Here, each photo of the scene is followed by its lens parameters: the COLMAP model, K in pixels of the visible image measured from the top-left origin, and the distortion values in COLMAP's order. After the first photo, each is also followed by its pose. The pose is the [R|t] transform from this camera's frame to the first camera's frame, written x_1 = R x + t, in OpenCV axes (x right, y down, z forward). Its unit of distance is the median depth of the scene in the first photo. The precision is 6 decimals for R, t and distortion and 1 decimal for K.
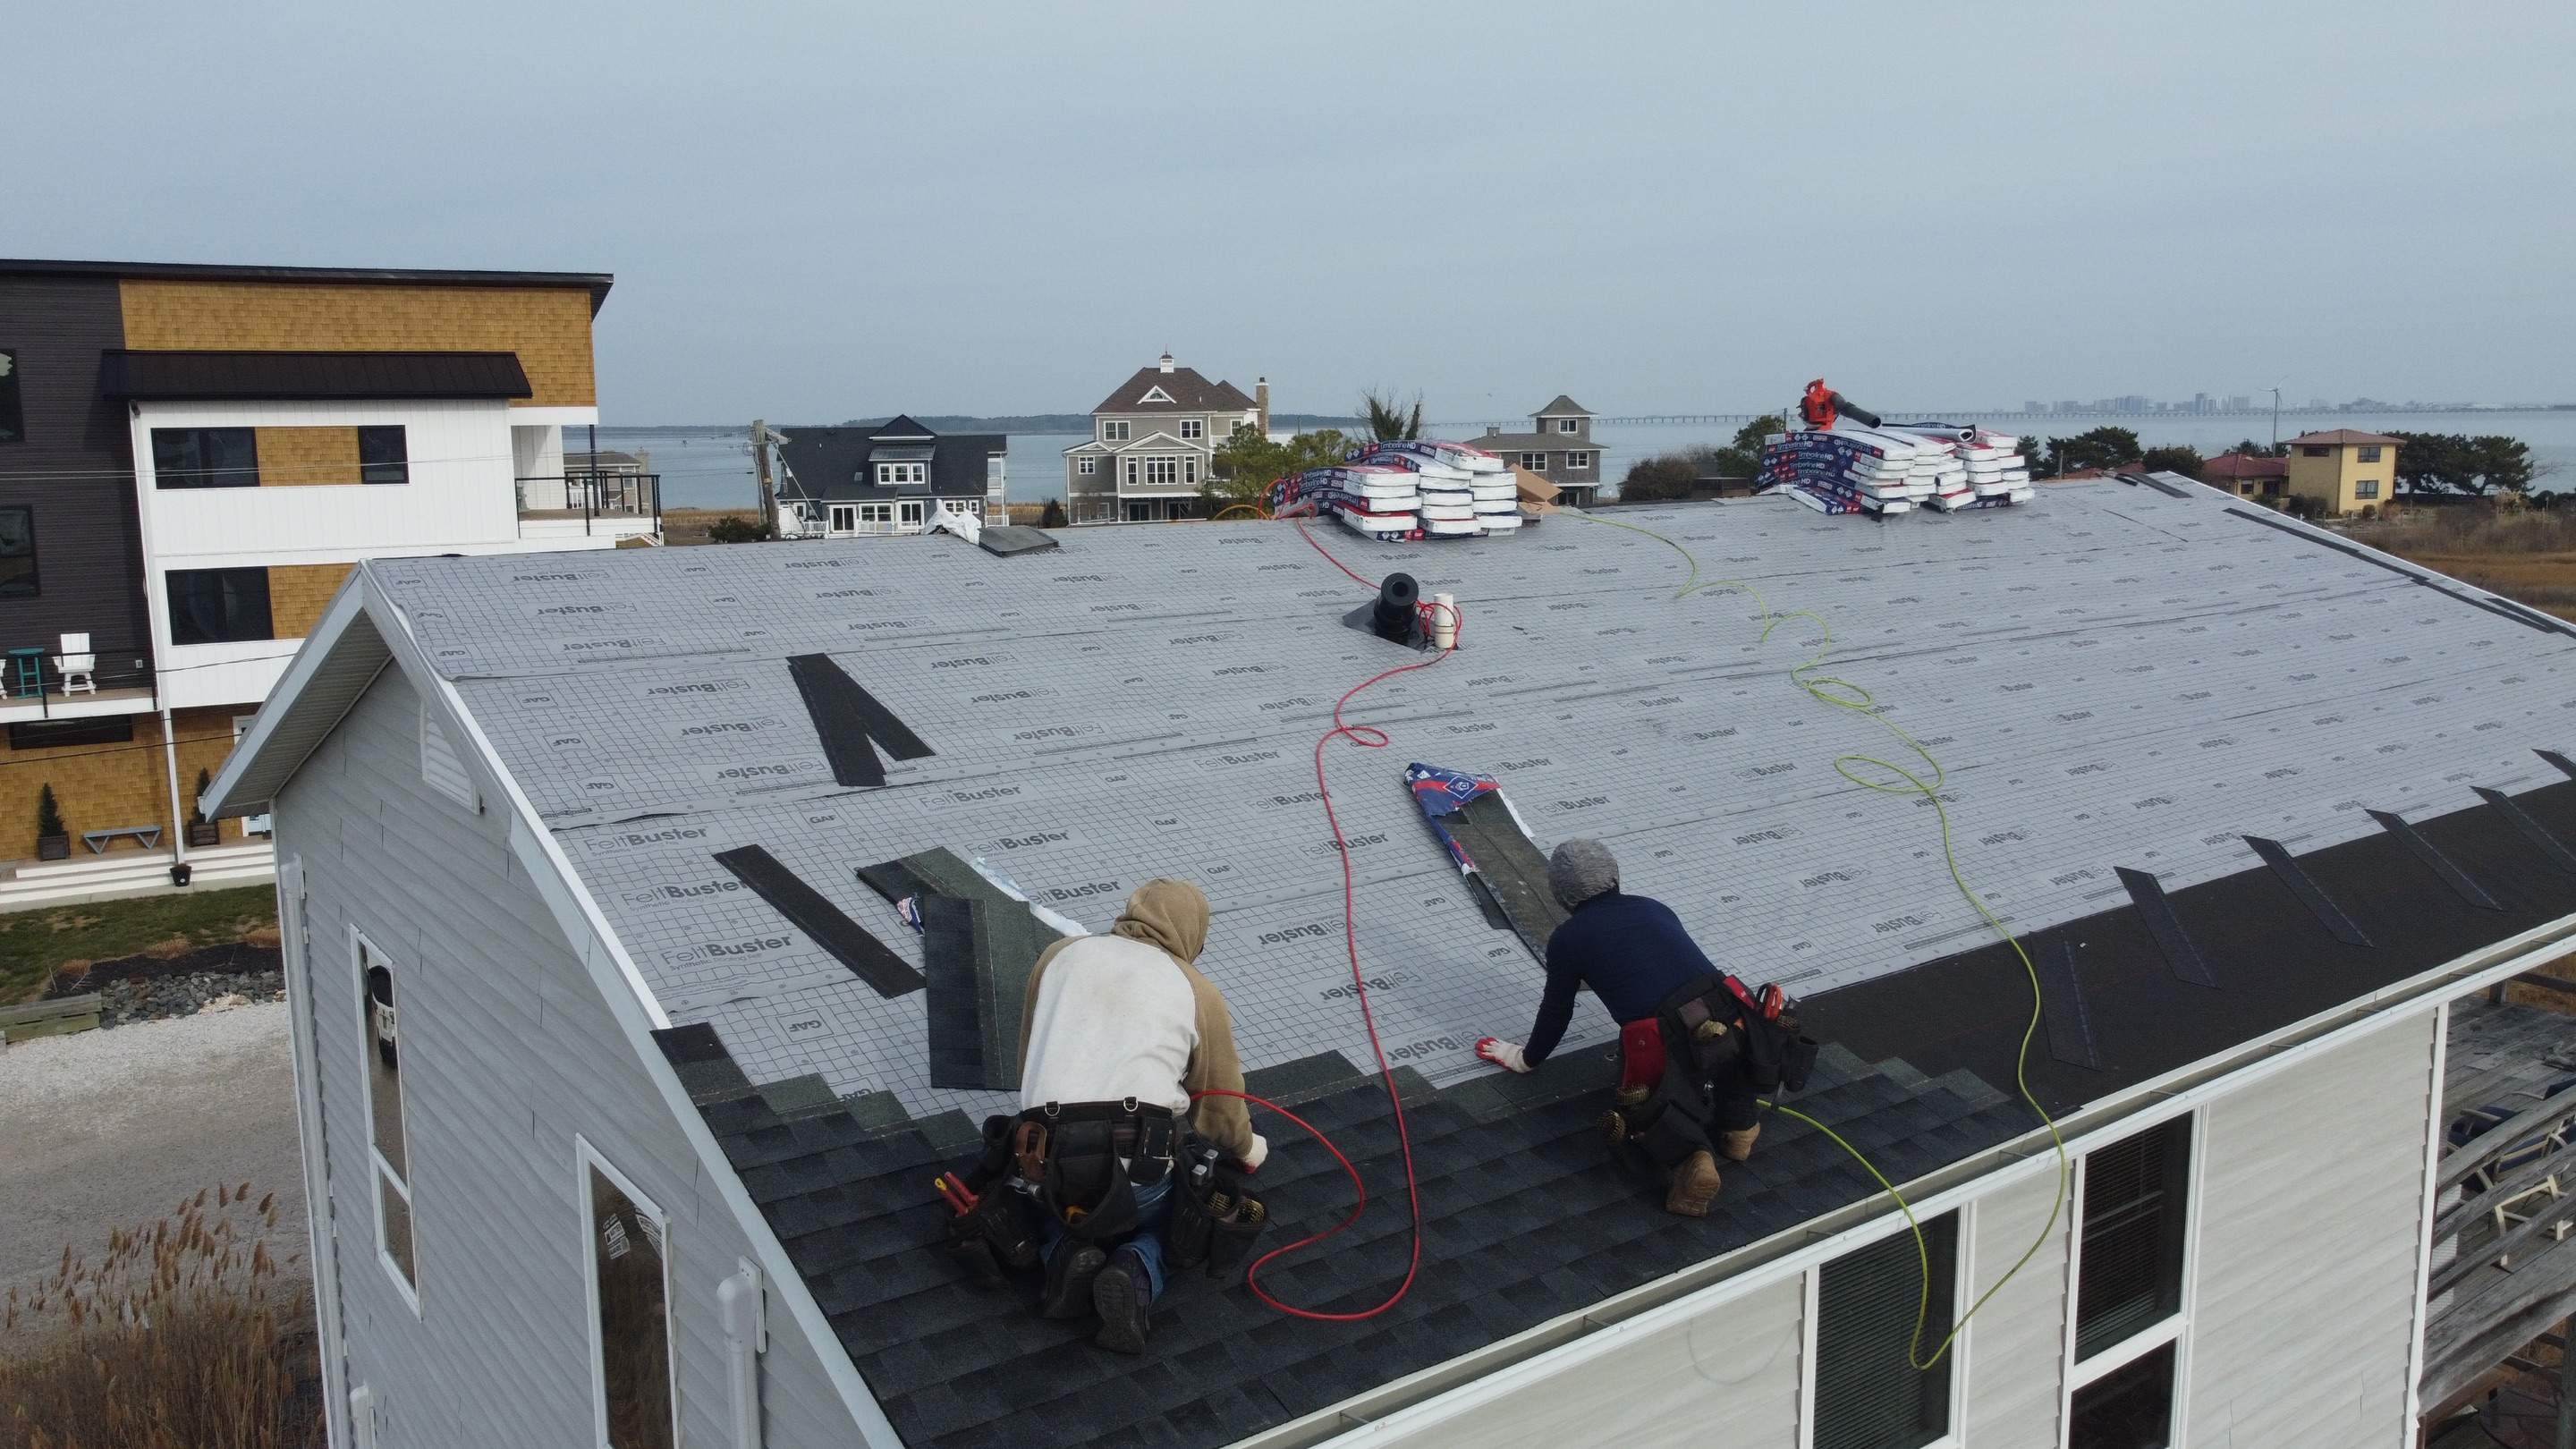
lens RADIAL K [[1957.5, 0, 1285.2], [0, 1957.5, 722.4], [0, 0, 1]] dist [0.001530, -0.003319]
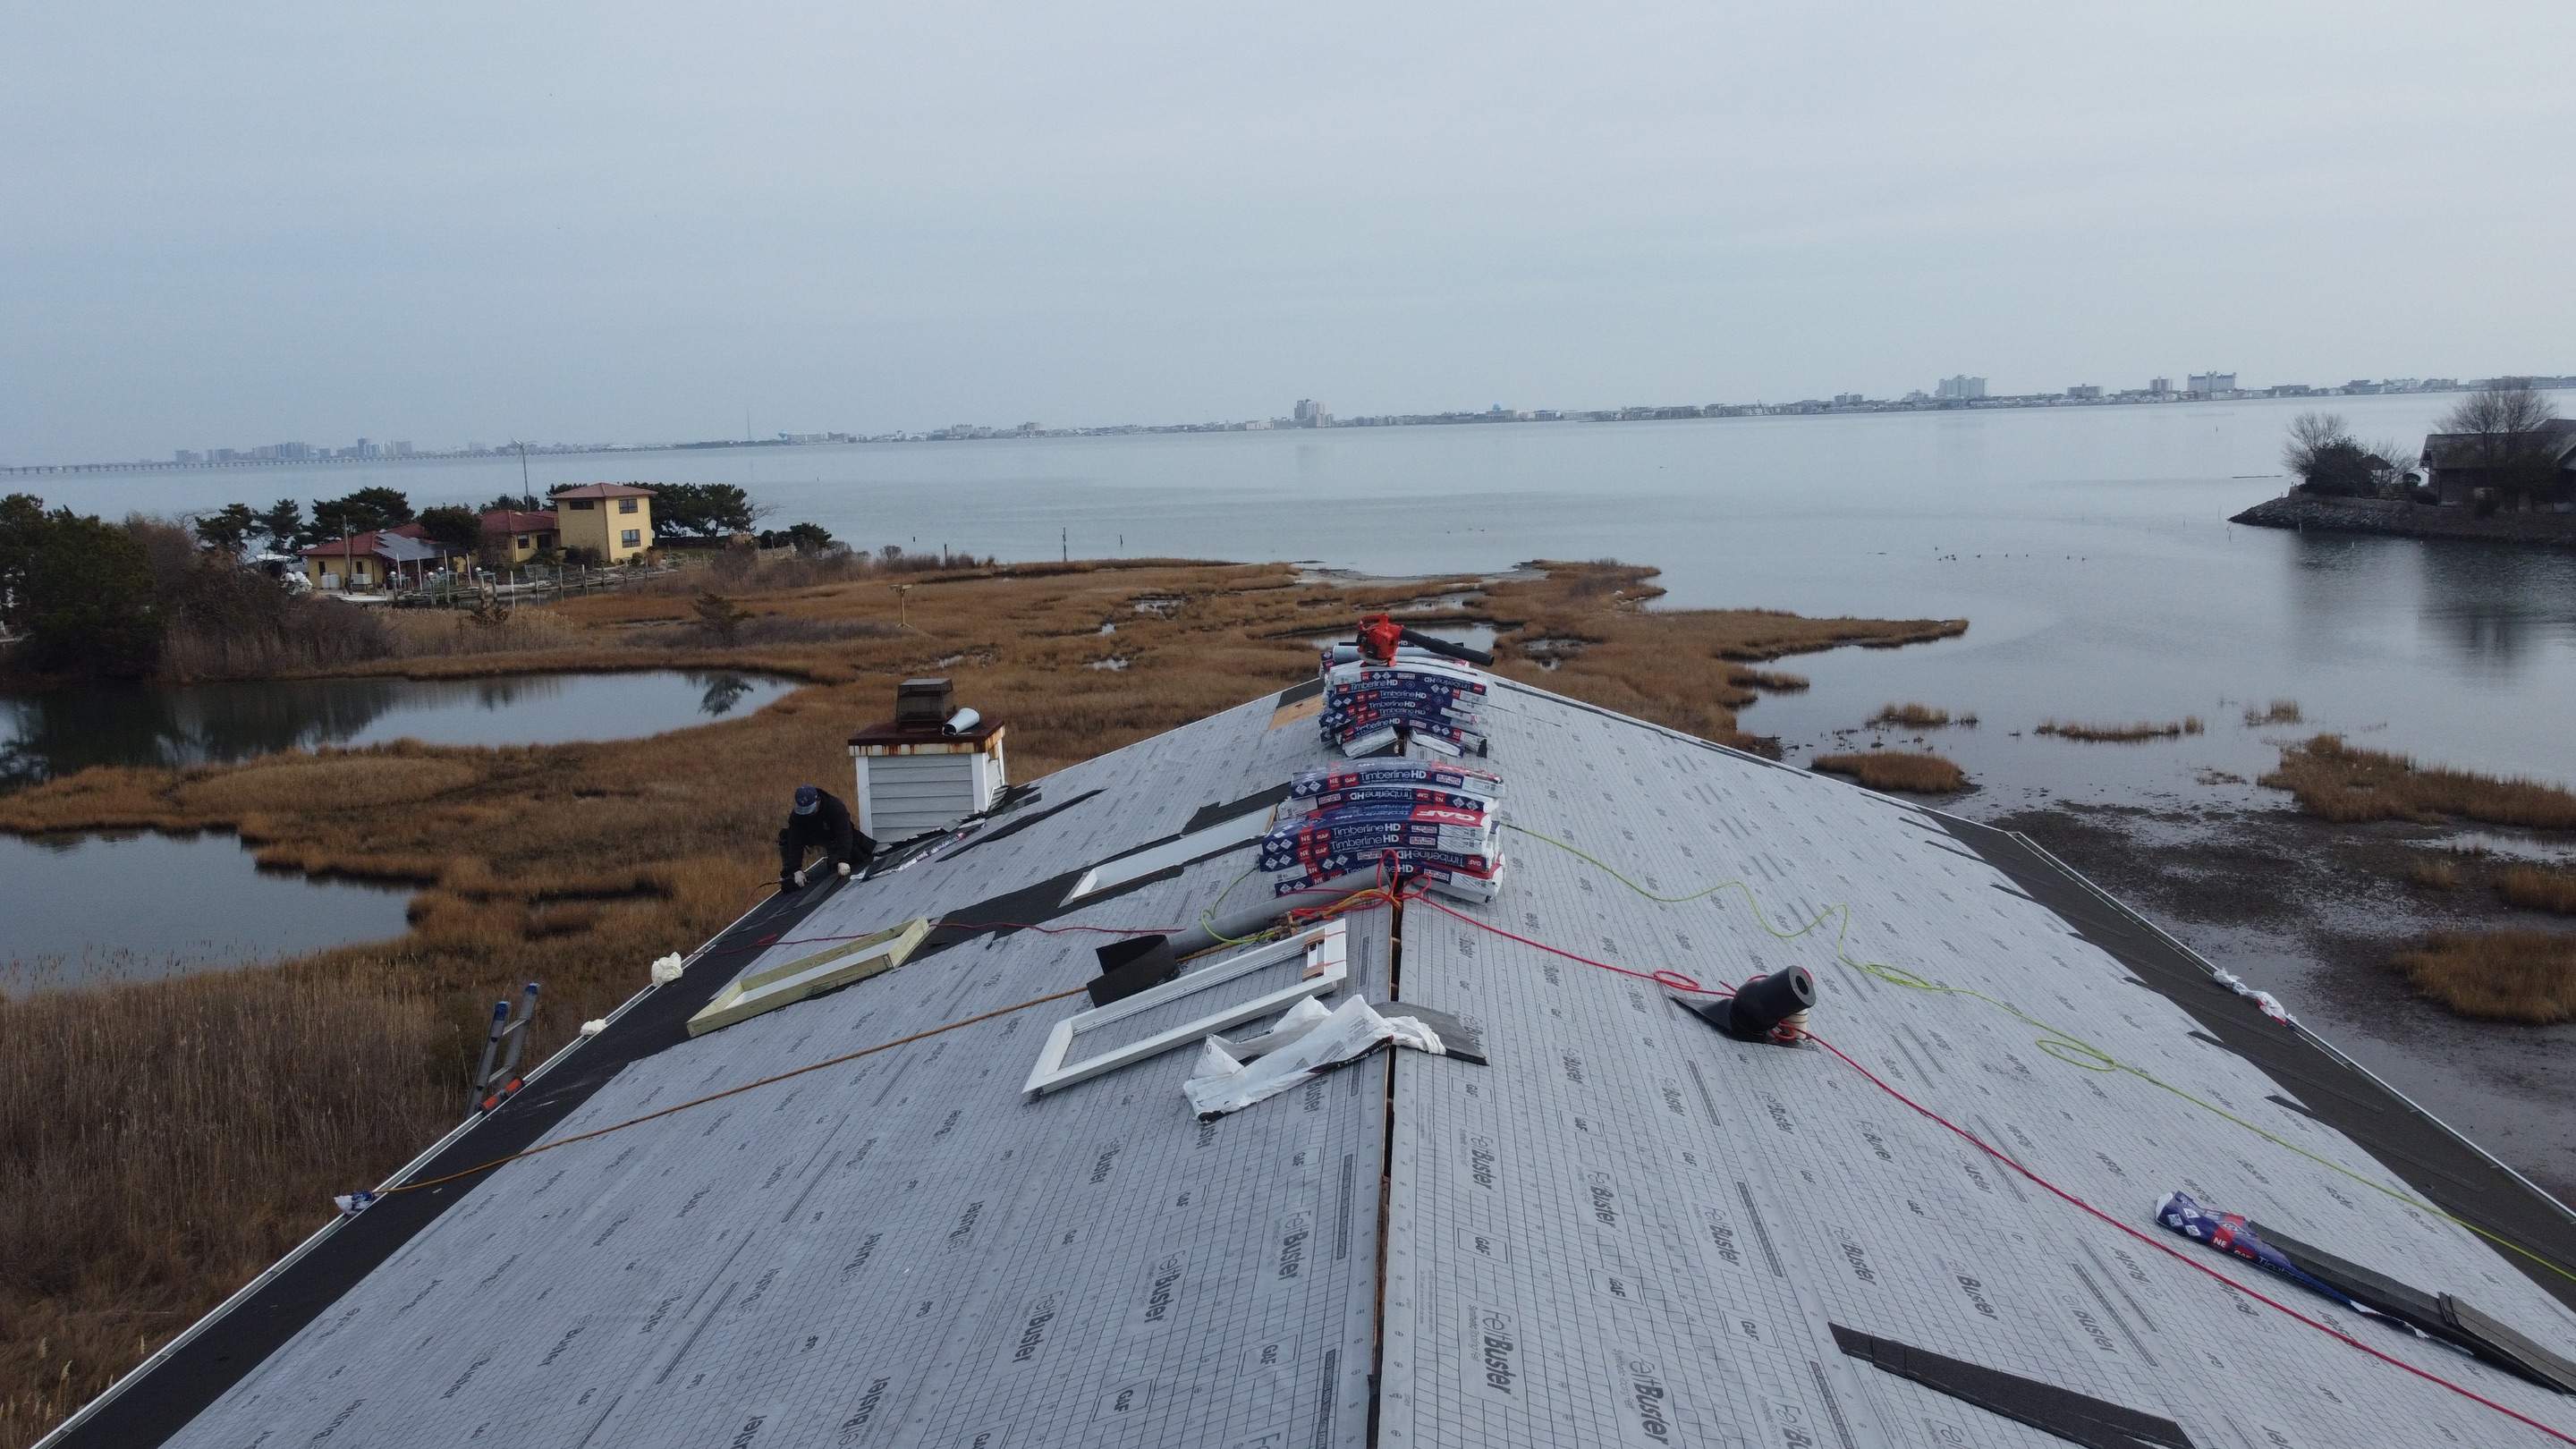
lens RADIAL K [[1957.5, 0, 1284.6], [0, 1957.5, 722.0], [0, 0, 1]] dist [0.001530, -0.003319]
pose [[0.645067, -0.124457, 0.753922, -0.039265], [0.141494, 0.989039, 0.042206, -0.013711], [-0.750912, 0.079450, 0.655606, 0.033224]]
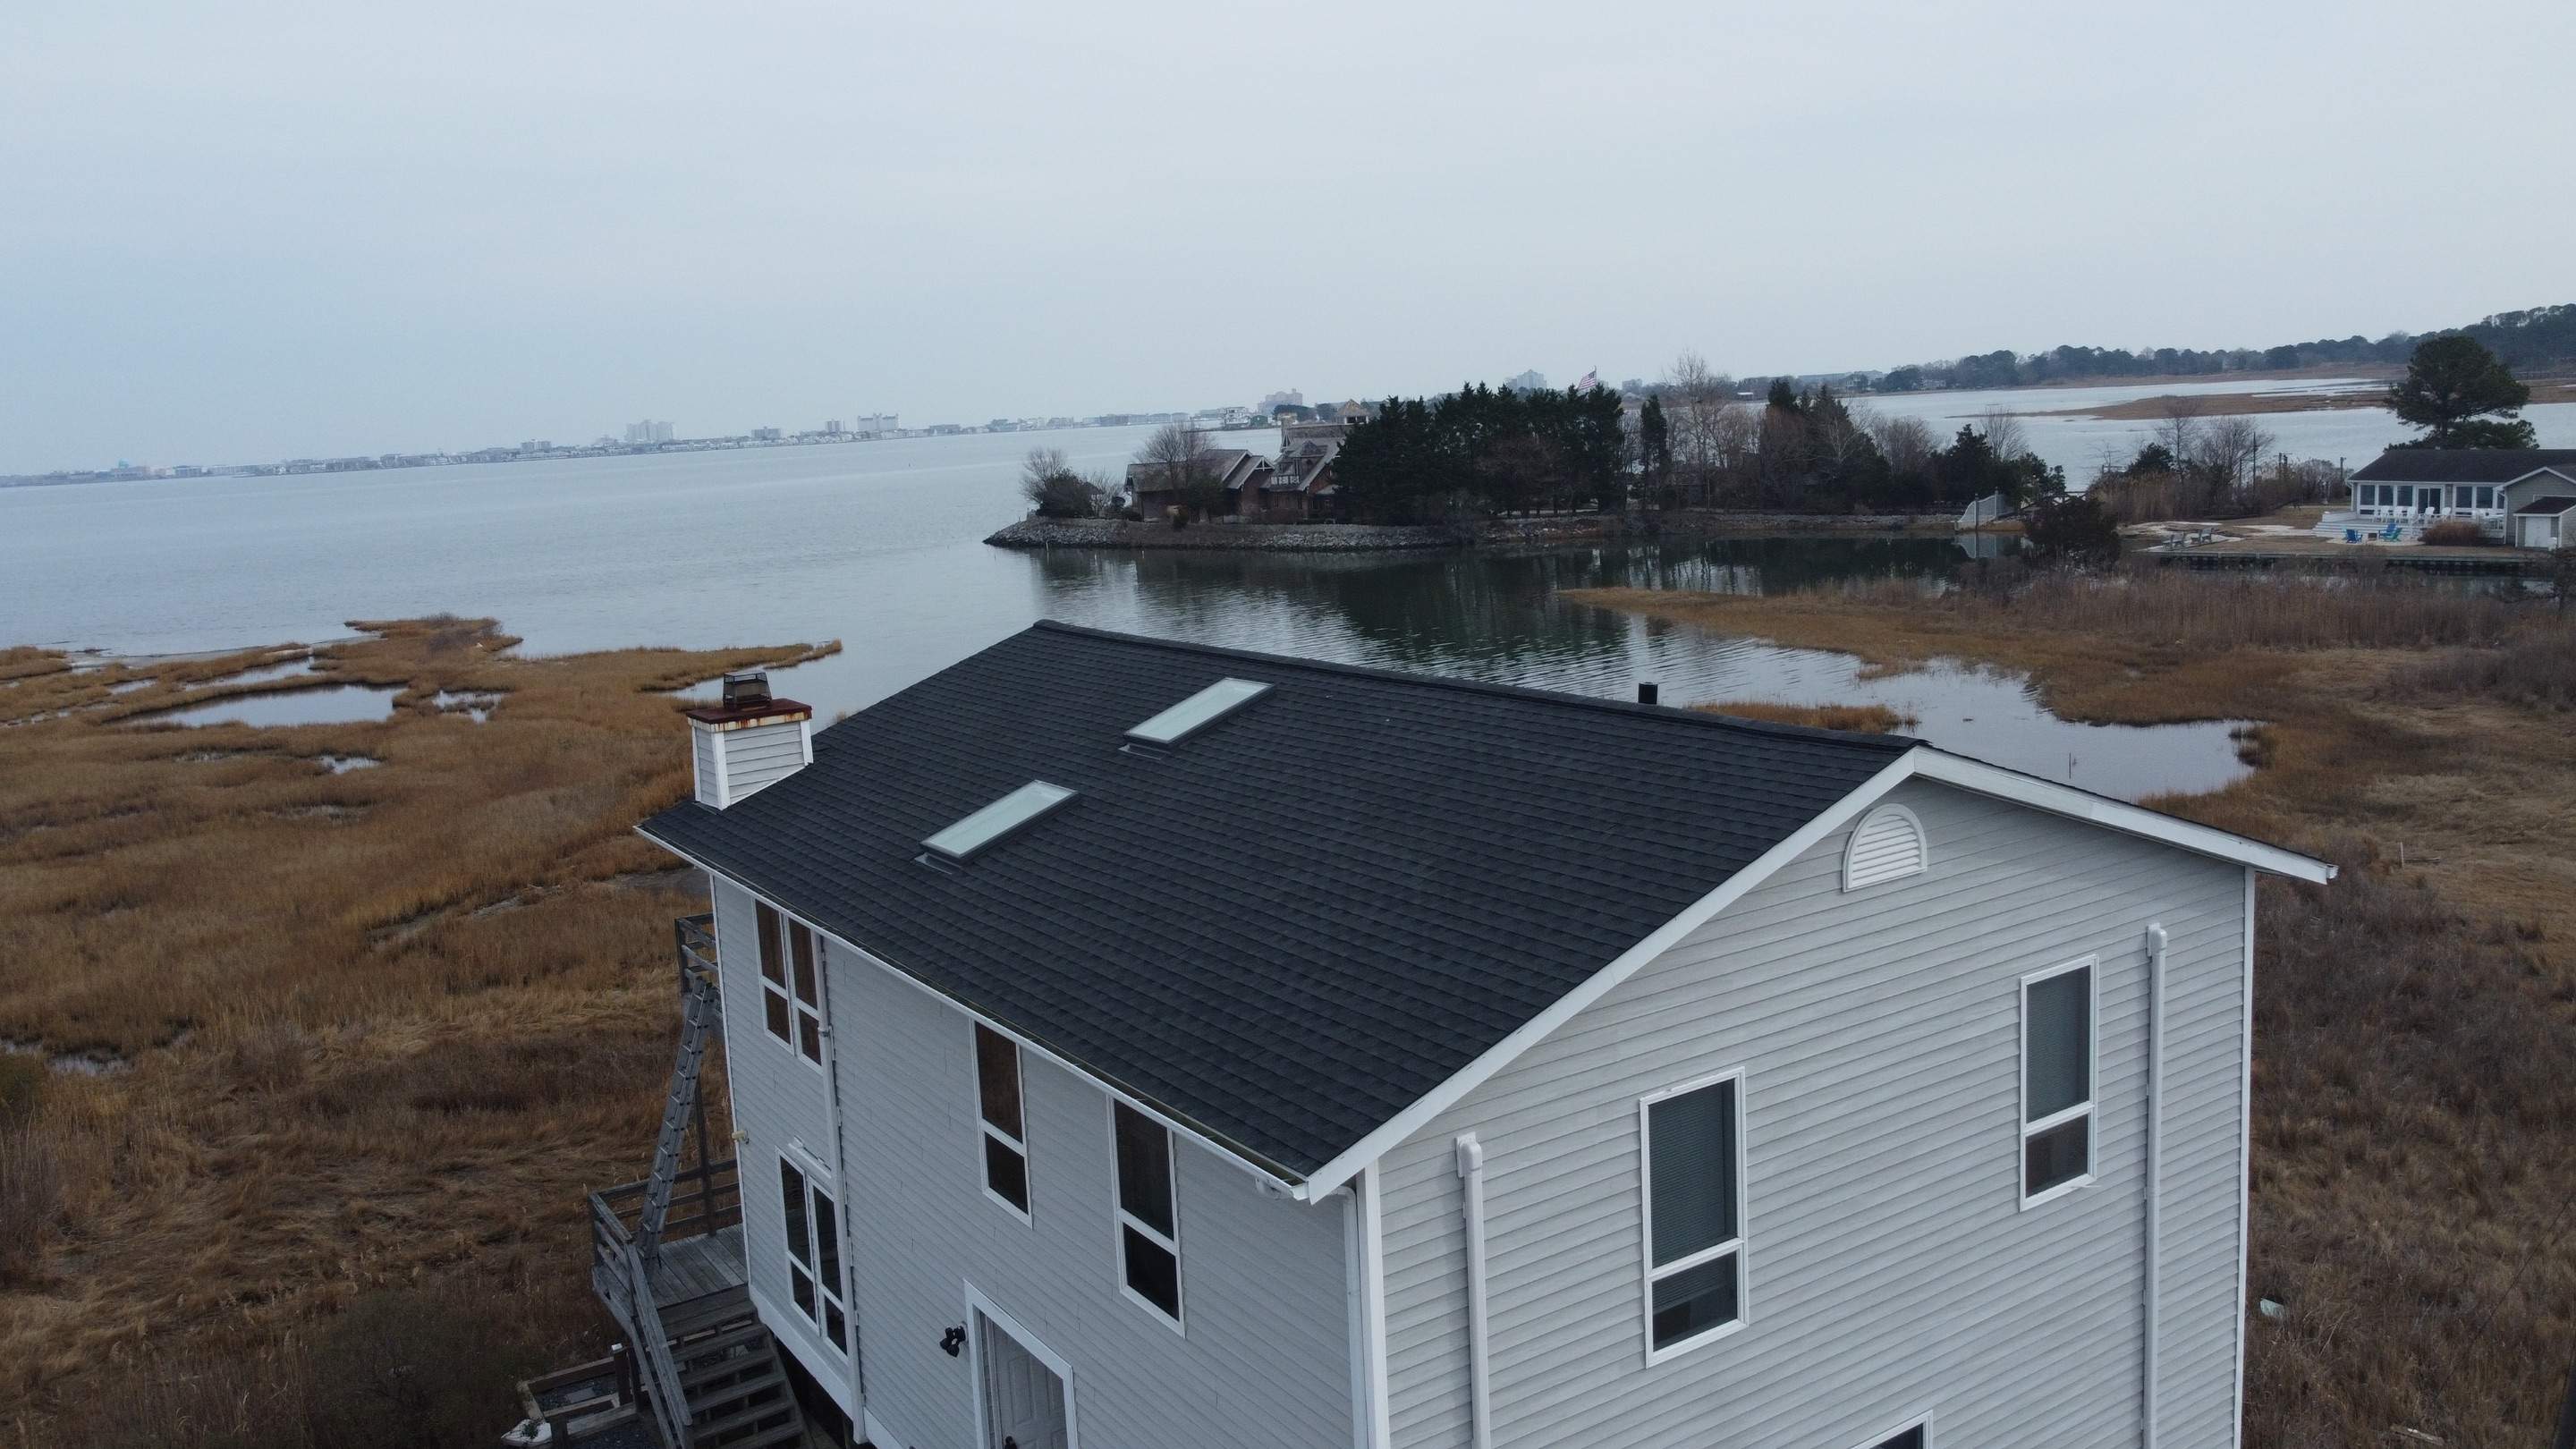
lens RADIAL K [[1957.5, 0, 1284.4], [0, 1957.5, 712.4], [0, 0, 1]] dist [0.001530, -0.003319]
pose [[0.059885, -0.143929, 0.987774, -0.104728], [0.205134, 0.970204, 0.128932, -0.021181], [-0.976900, 0.194905, 0.087626, 0.066569]]
